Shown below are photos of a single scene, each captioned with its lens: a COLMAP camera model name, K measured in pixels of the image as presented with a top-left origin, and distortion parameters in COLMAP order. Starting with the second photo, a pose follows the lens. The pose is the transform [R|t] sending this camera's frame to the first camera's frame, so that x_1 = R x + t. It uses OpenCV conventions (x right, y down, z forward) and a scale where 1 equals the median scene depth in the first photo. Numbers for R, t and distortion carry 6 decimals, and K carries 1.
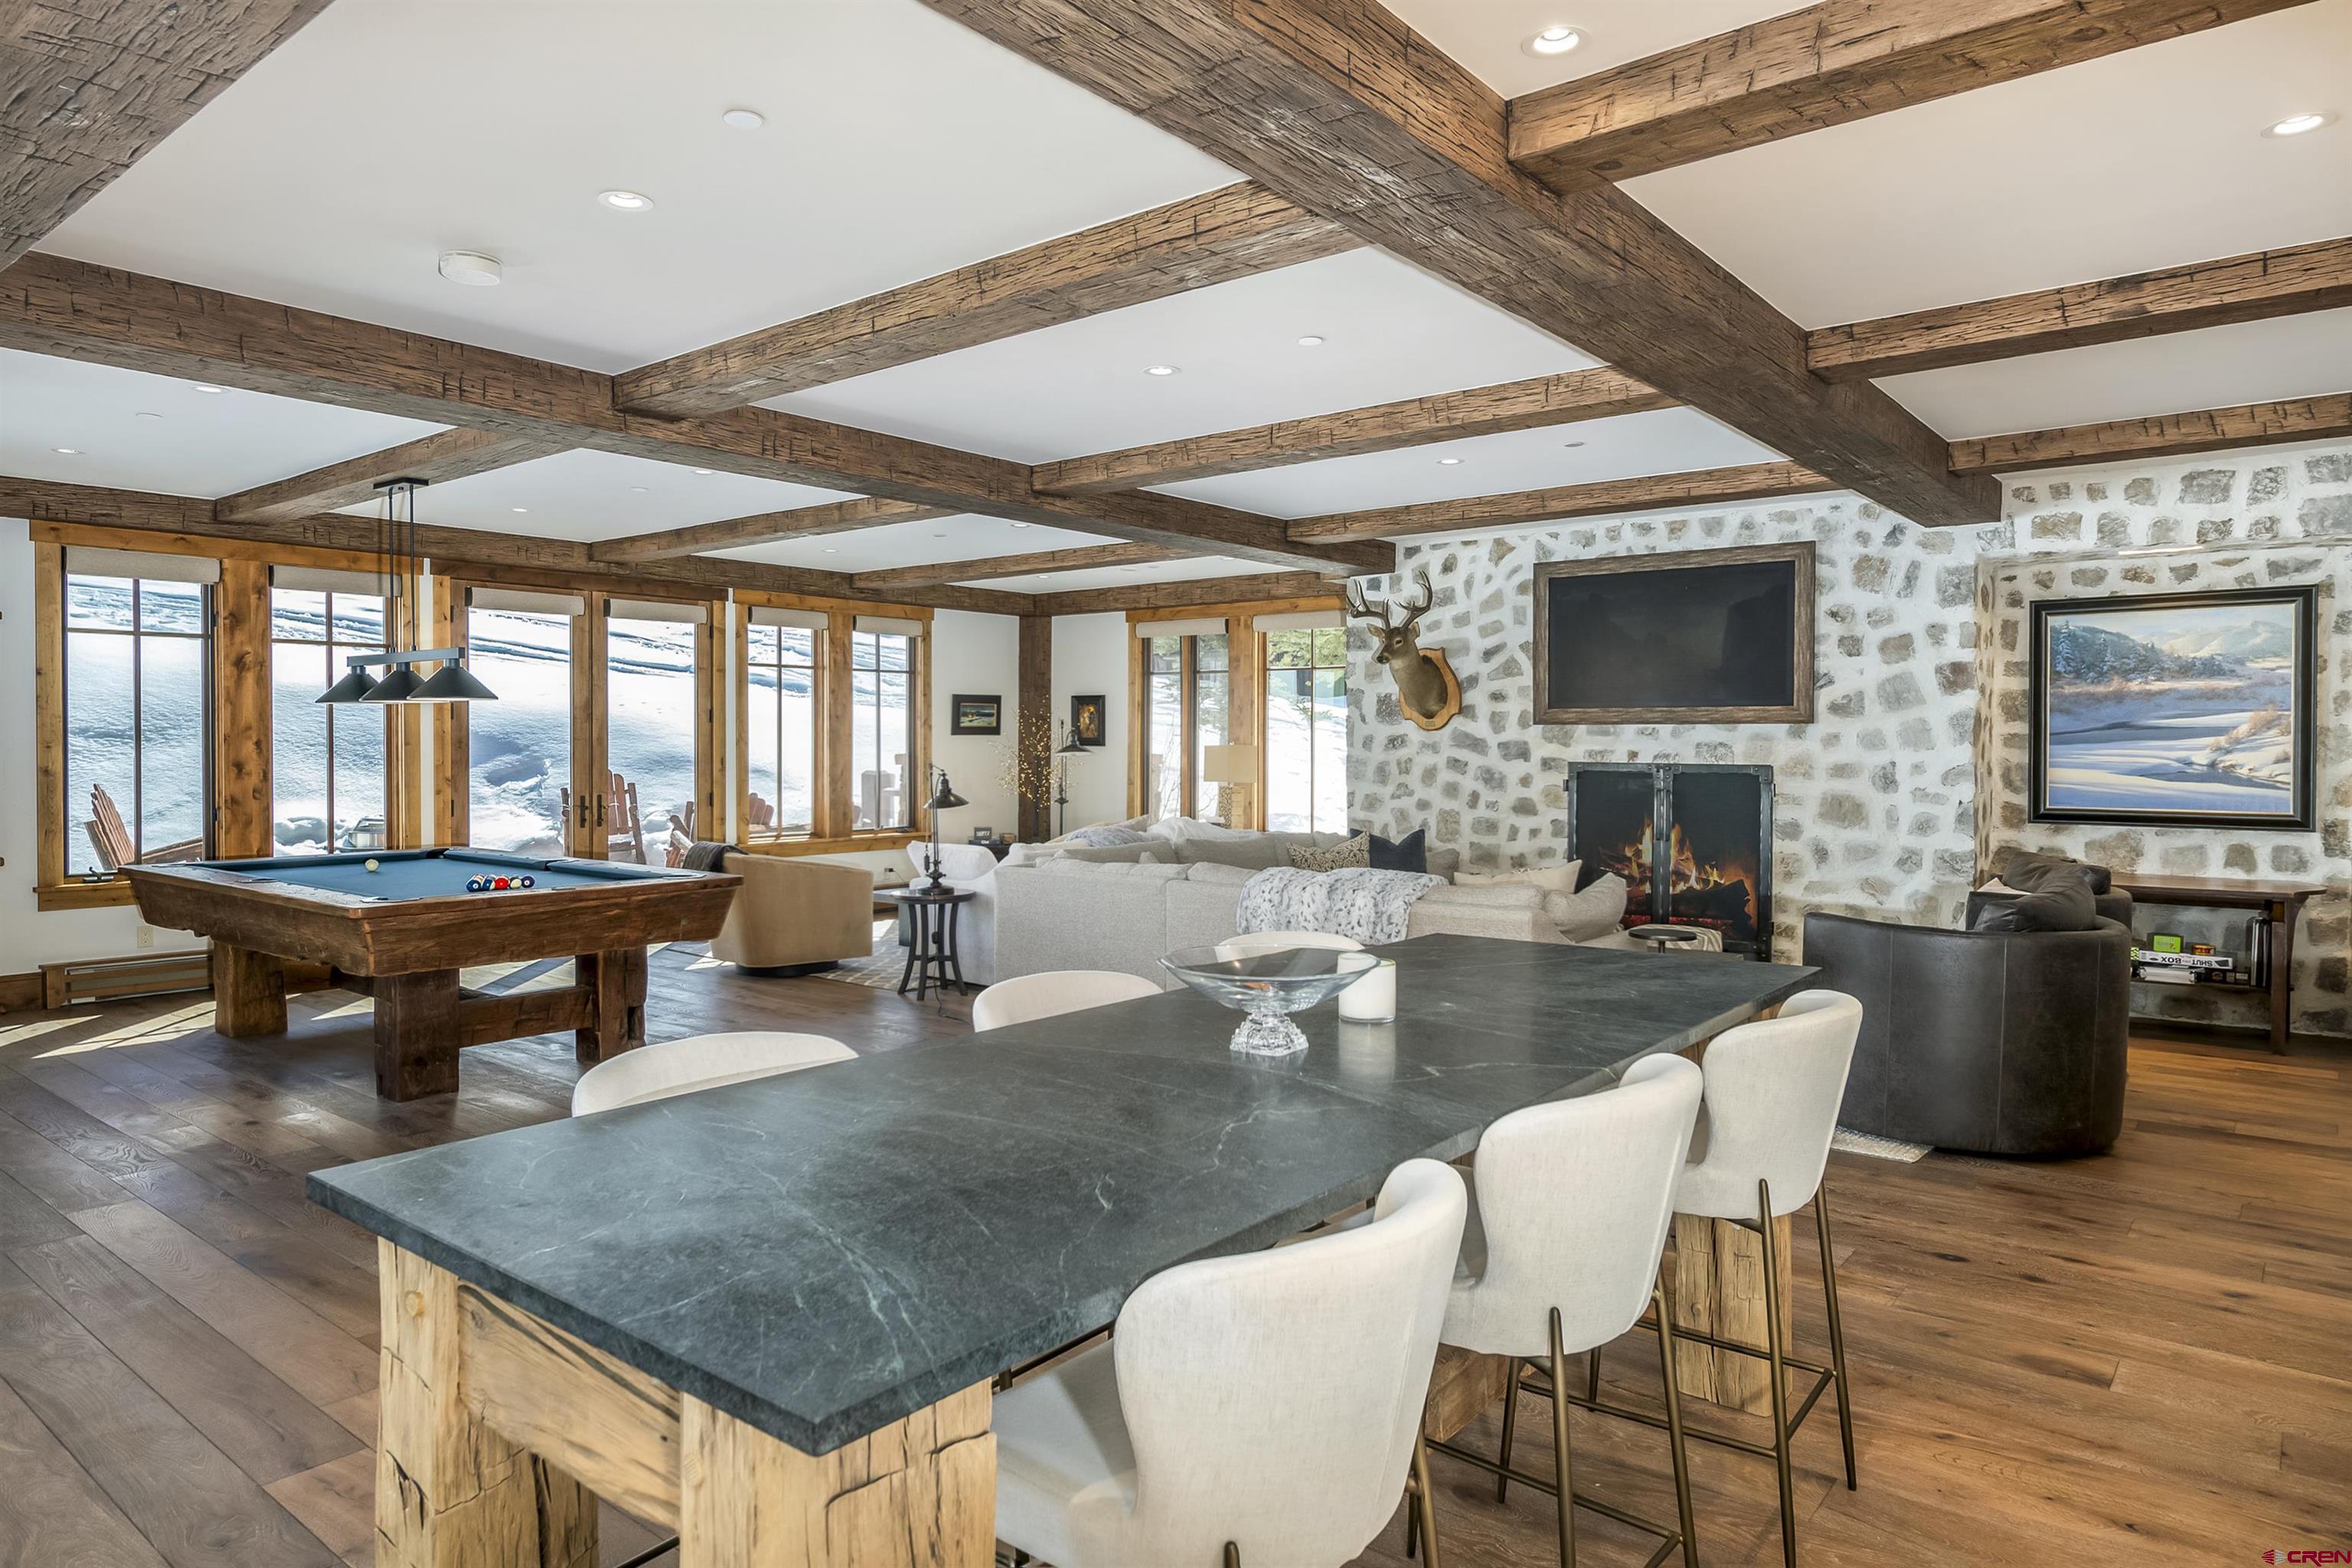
lens RADIAL K [[1425.8, 0, 1175.9], [0, 1425.8, 770.1], [0, 0, 1]] dist [0.002211, -0.000037]
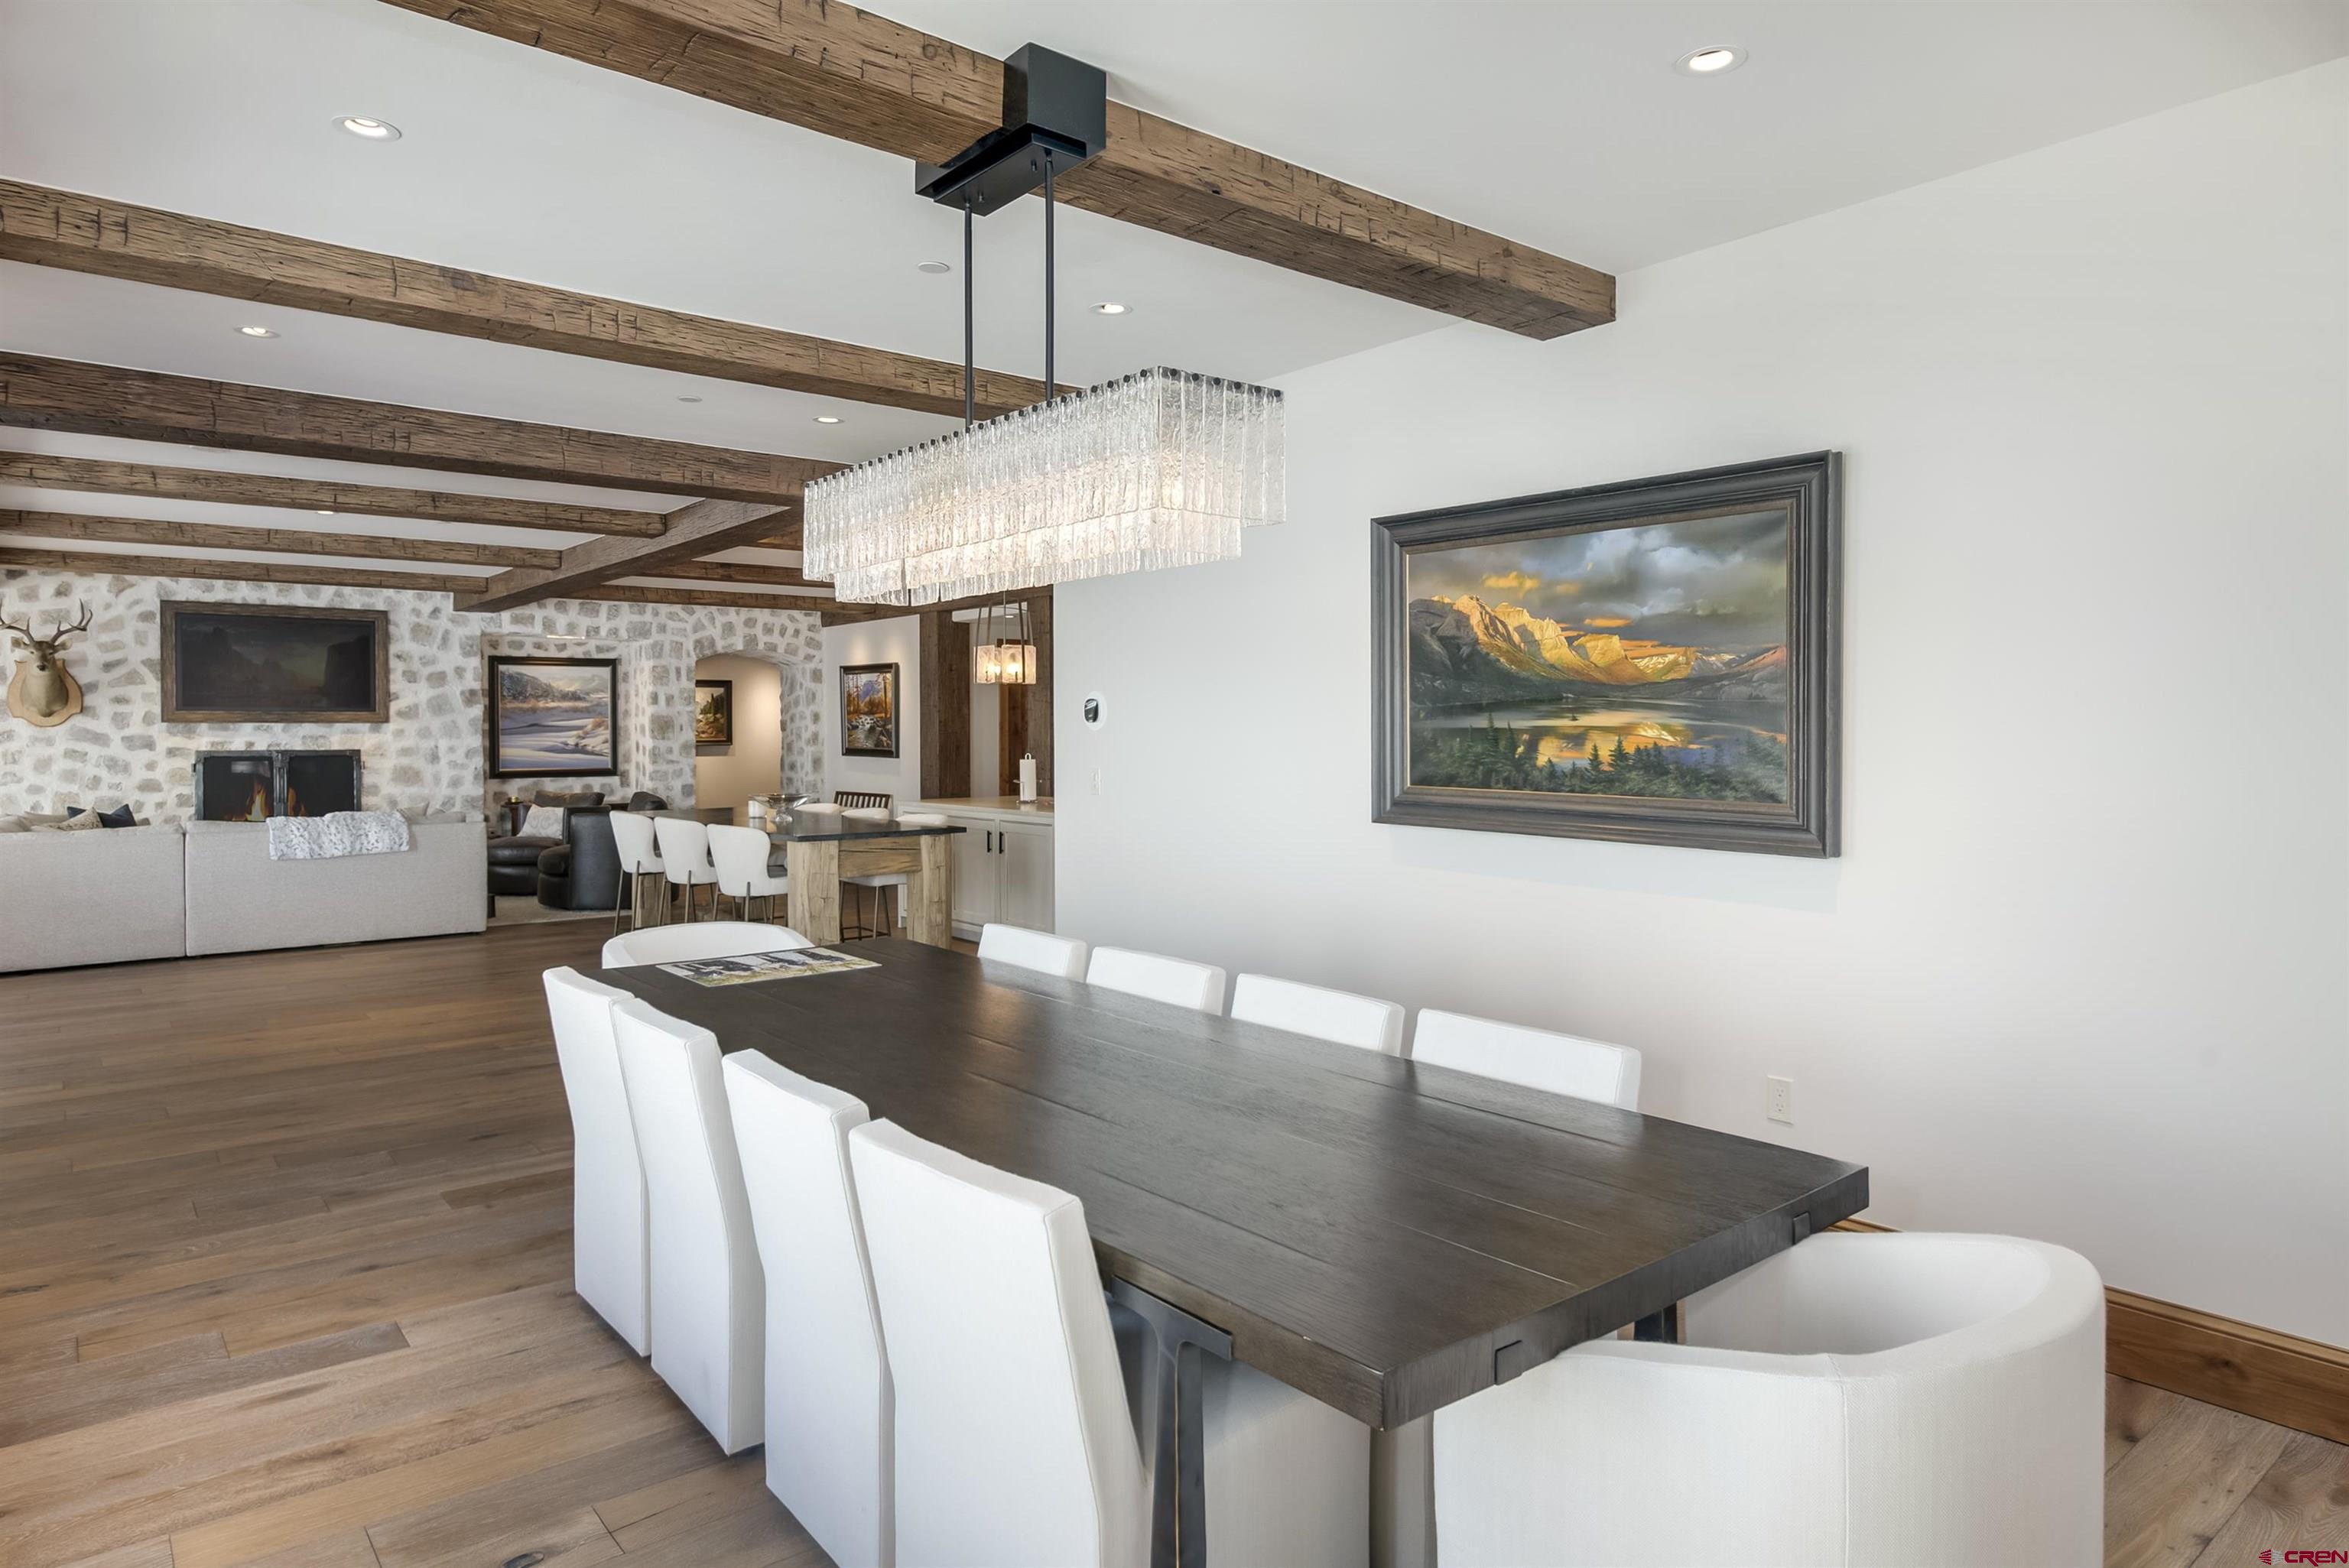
lens RADIAL K [[1411.3, 0, 1173.9], [0, 1411.3, 772.7], [0, 0, 1]] dist [0.001036, 0.000530]
pose [[0.199358, -0.031000, 0.979436, -0.954053], [0.024946, 0.999336, 0.026552, 0.003282], [-0.979609, 0.019140, 0.199999, -0.194591]]
